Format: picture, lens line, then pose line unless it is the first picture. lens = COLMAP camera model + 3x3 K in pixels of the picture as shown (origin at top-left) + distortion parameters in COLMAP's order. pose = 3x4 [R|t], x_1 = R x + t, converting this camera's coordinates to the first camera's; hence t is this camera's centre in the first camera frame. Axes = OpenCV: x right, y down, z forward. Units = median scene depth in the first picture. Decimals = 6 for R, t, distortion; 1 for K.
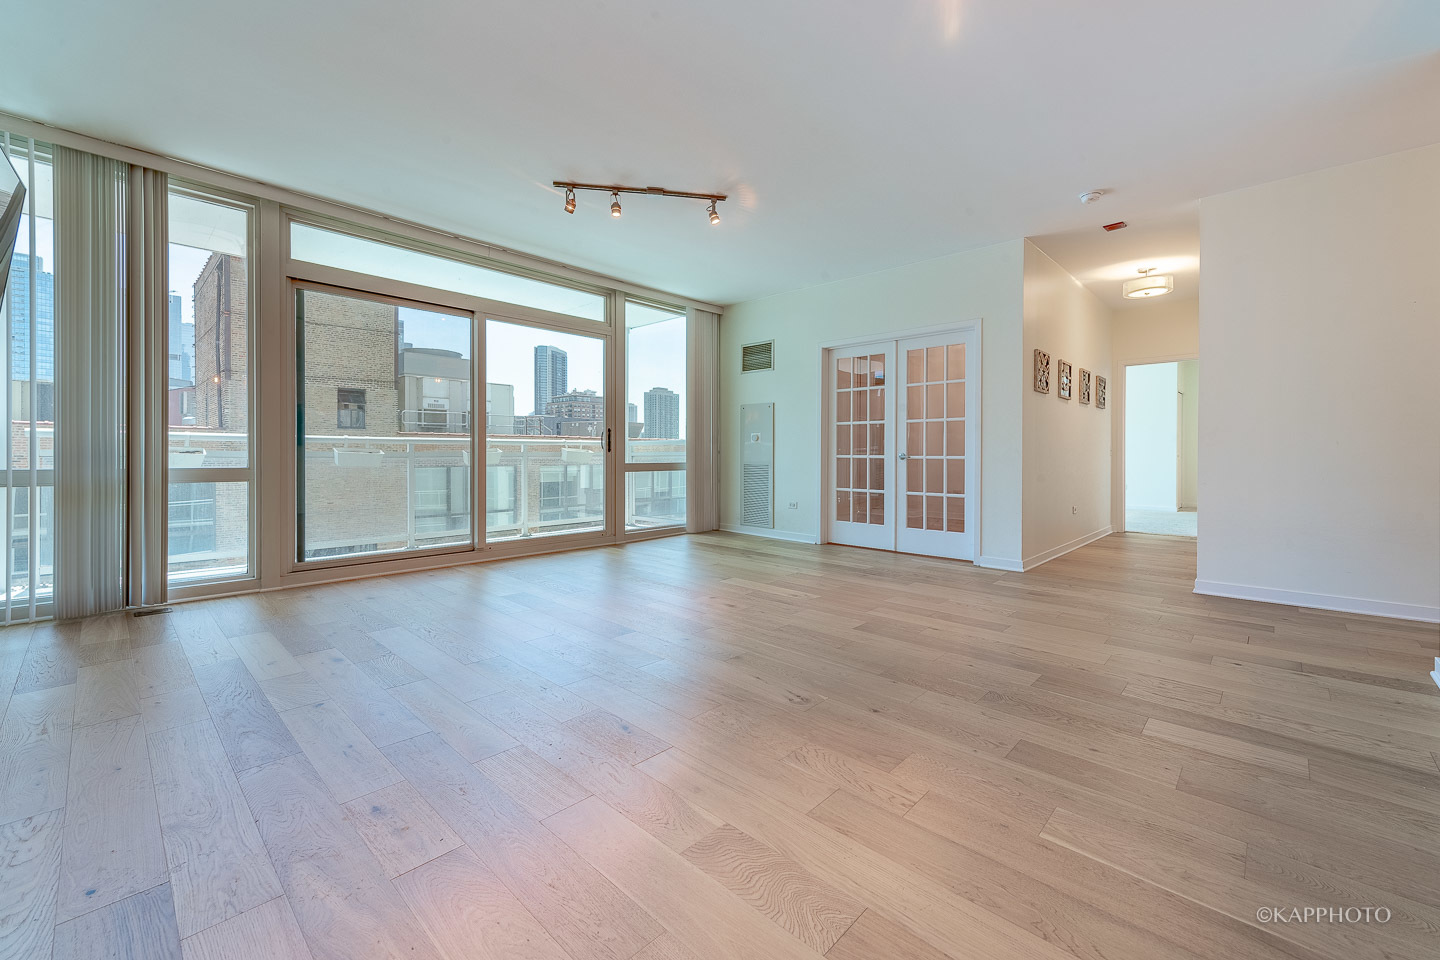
lens RADIAL K [[581.8, 0, 724.2], [0, 581.8, 453.8], [0, 0, 1]] dist [0.012516, -0.000166]
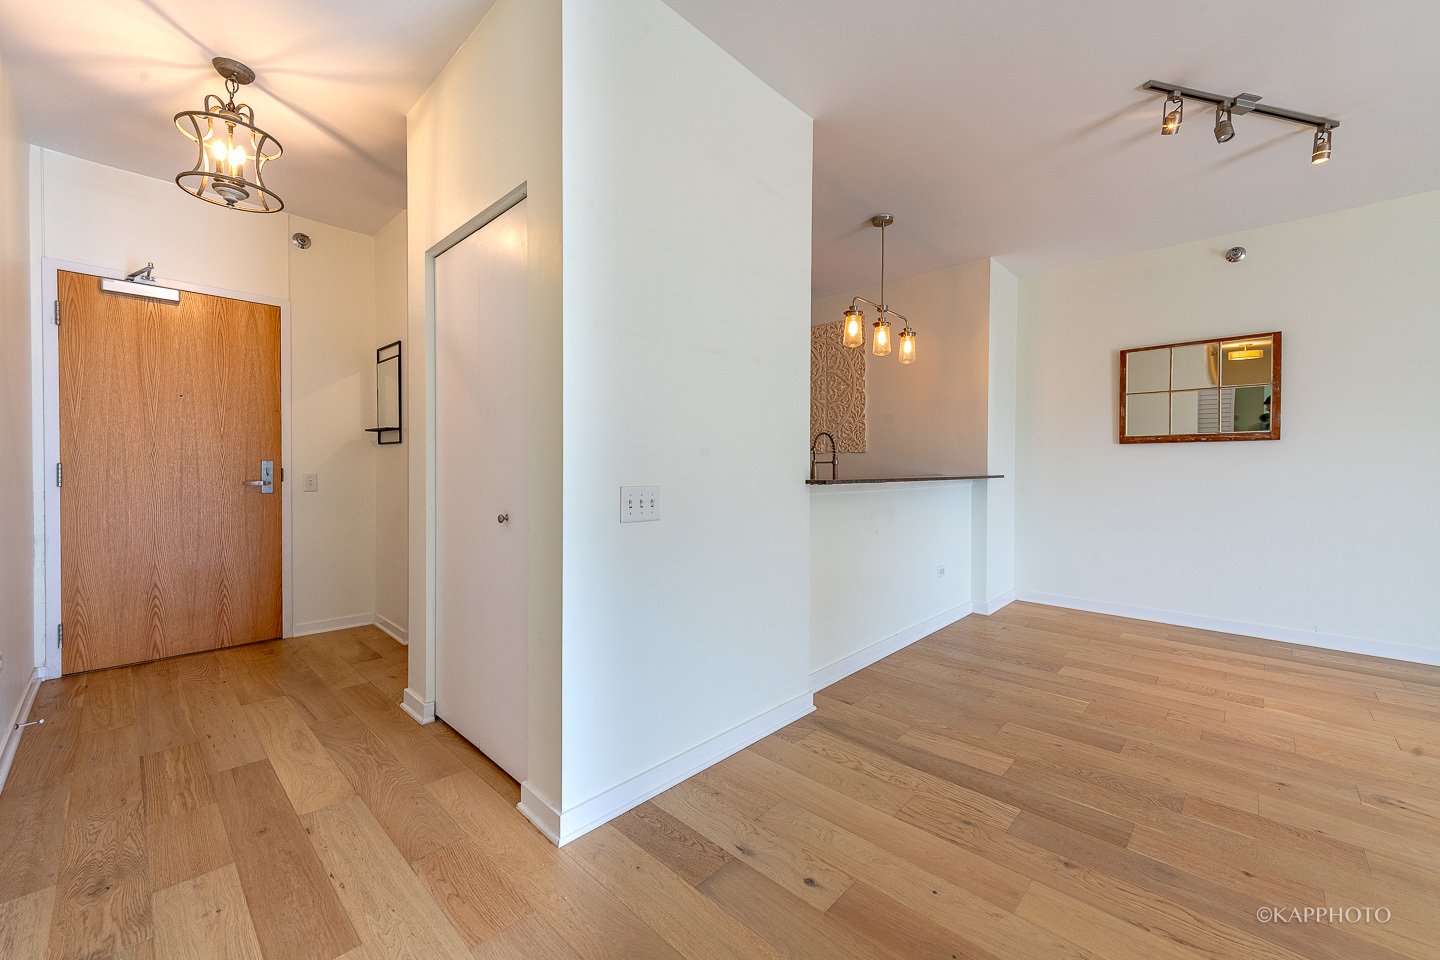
lens RADIAL K [[560.7, 0, 719.1], [0, 560.7, 474.1], [0, 0, 1]] dist [0.001148, -0.000133]
pose [[-0.999945, -0.008970, 0.005391, 0.486877], [-0.008907, 0.999893, 0.011646, -0.029739], [-0.005495, 0.011597, -0.999918, 0.789438]]
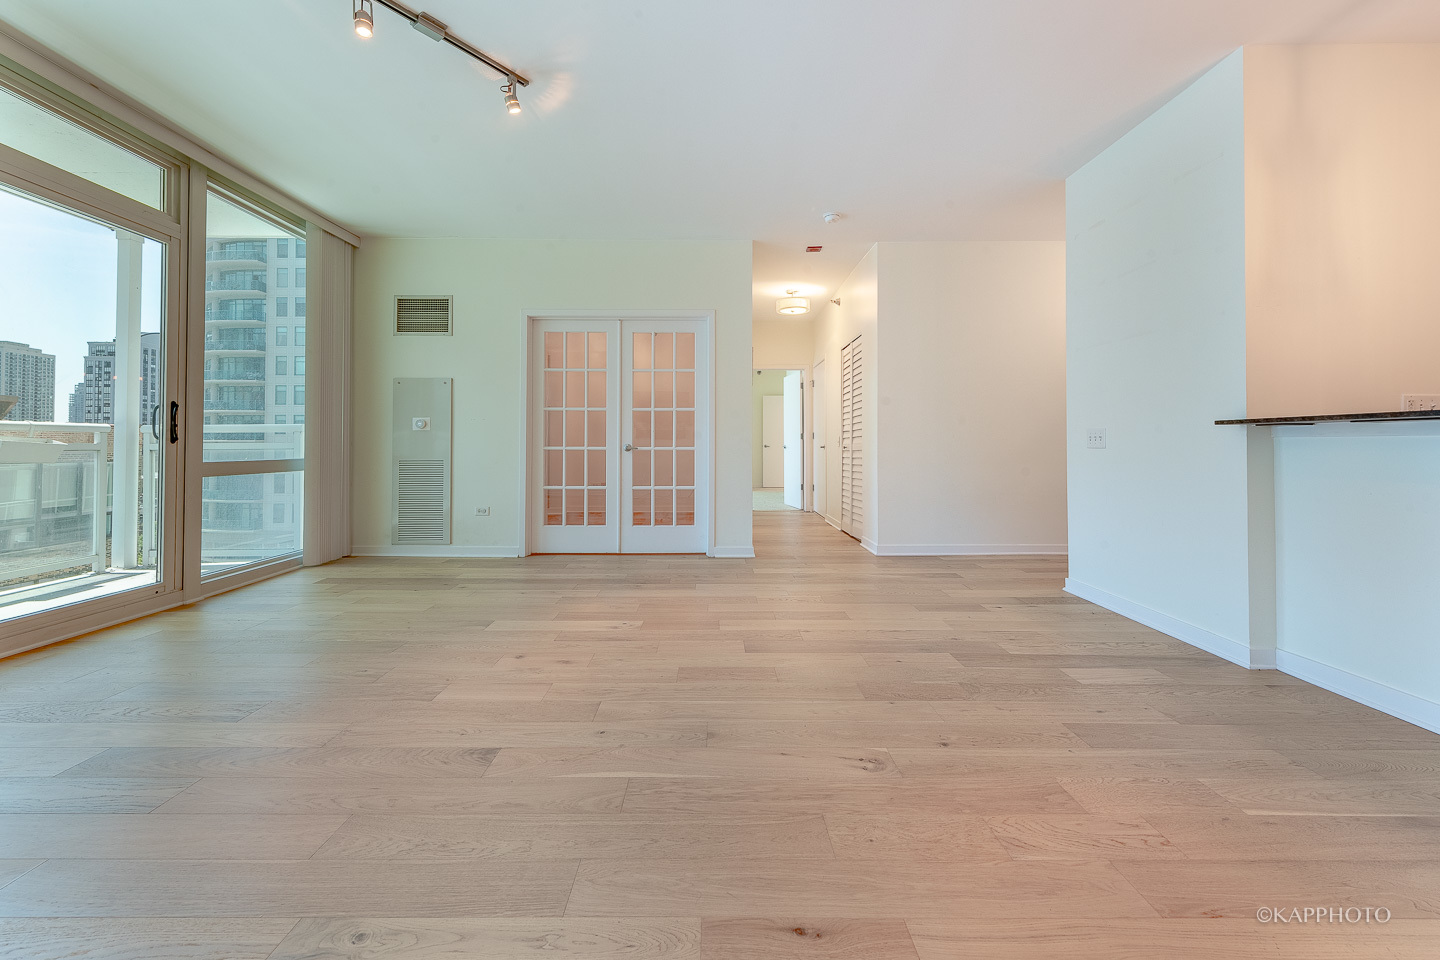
lens RADIAL K [[592.2, 0, 714.1], [0, 592.2, 437.2], [0, 0, 1]] dist [0.014618, -0.003830]
pose [[0.724942, 0.005785, 0.688786, -0.243186], [0.002776, 0.999932, -0.011320, -0.001092], [-0.688805, 0.010119, 0.724876, 0.243602]]
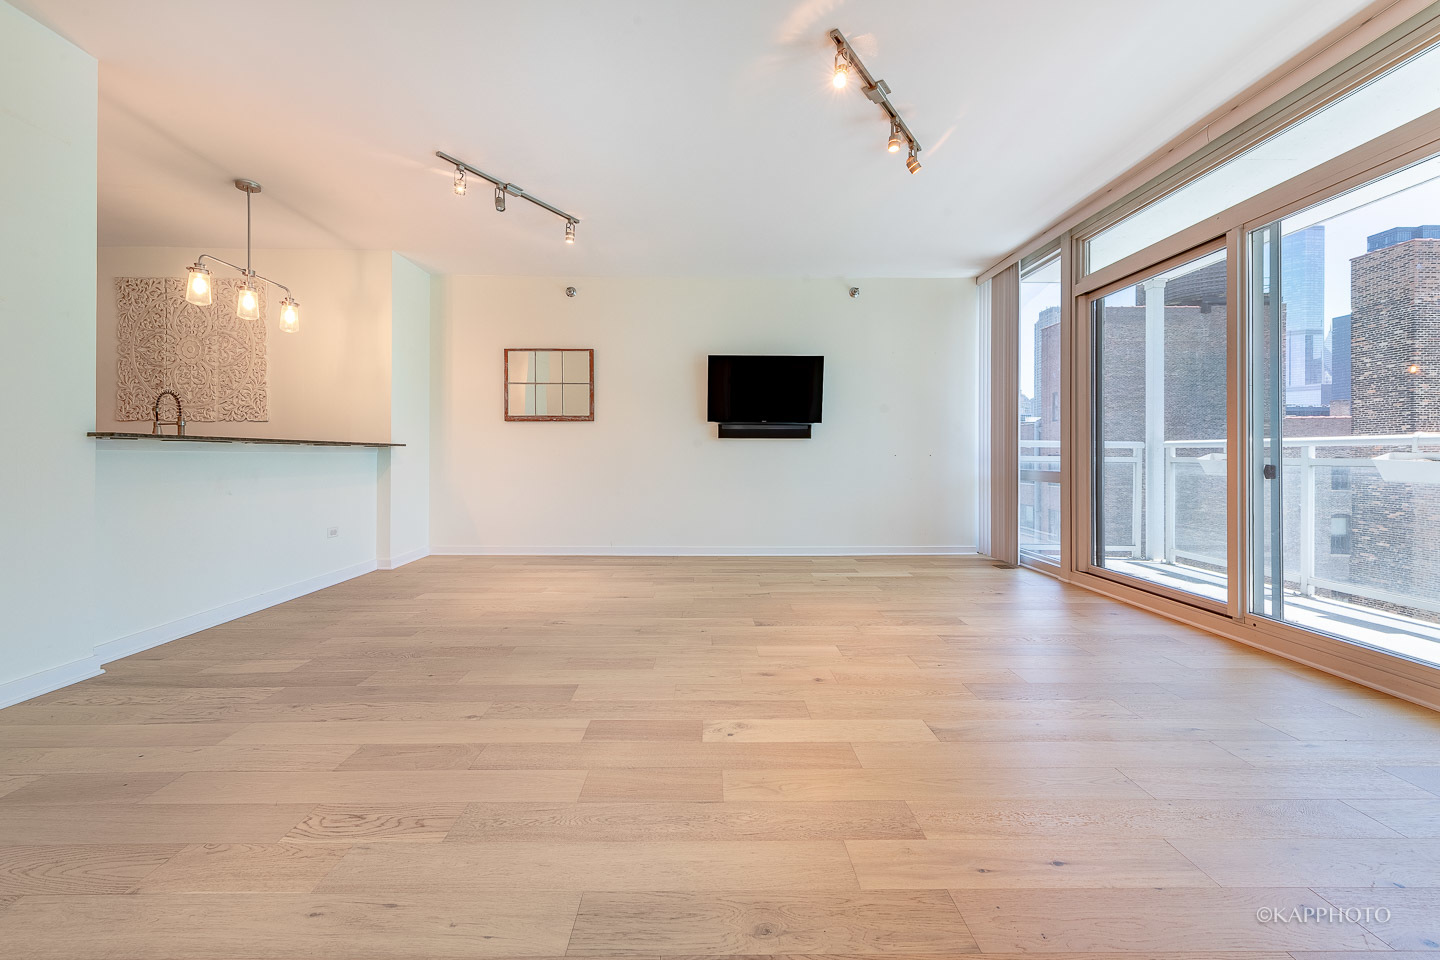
lens RADIAL K [[568.0, 0, 715.9], [0, 568.0, 457.0], [0, 0, 1]] dist [-0.000896, -0.000493]
pose [[-0.710788, -0.007998, -0.703361, 0.374466], [-0.005842, 0.999968, -0.005467, 0.000400], [0.703382, 0.000223, -0.710812, 0.997960]]
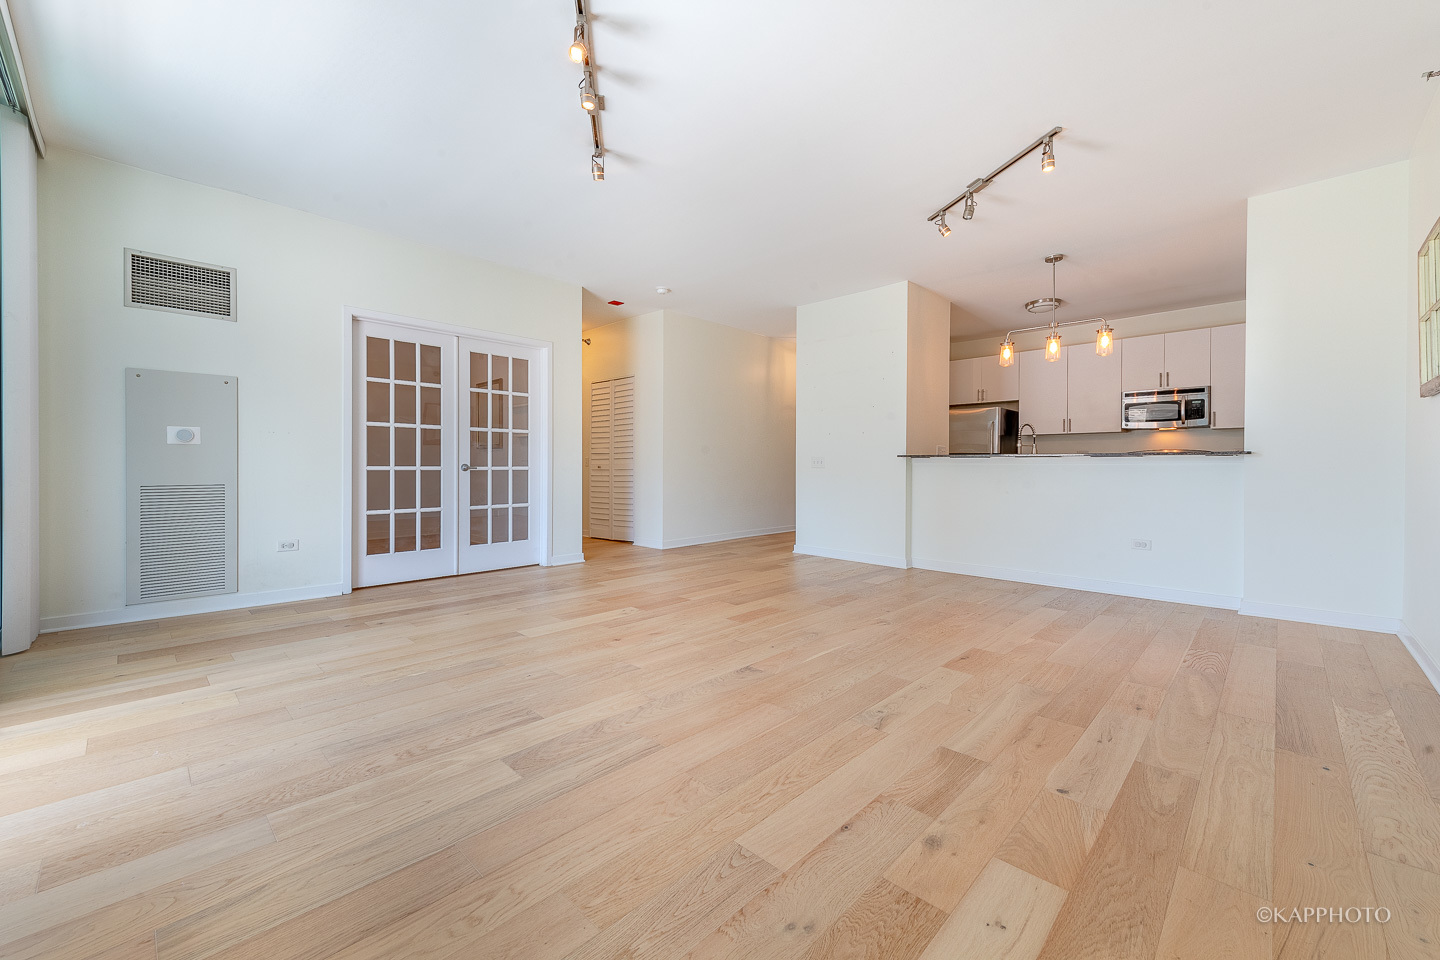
lens RADIAL K [[577.1, 0, 739.1], [0, 577.1, 470.8], [0, 0, 1]] dist [0.020057, -0.000417]
pose [[-0.006962, -0.015368, 0.999858, -0.614384], [-0.003099, 0.999877, 0.015347, -0.005769], [-0.999971, -0.002992, -0.007009, 0.603998]]
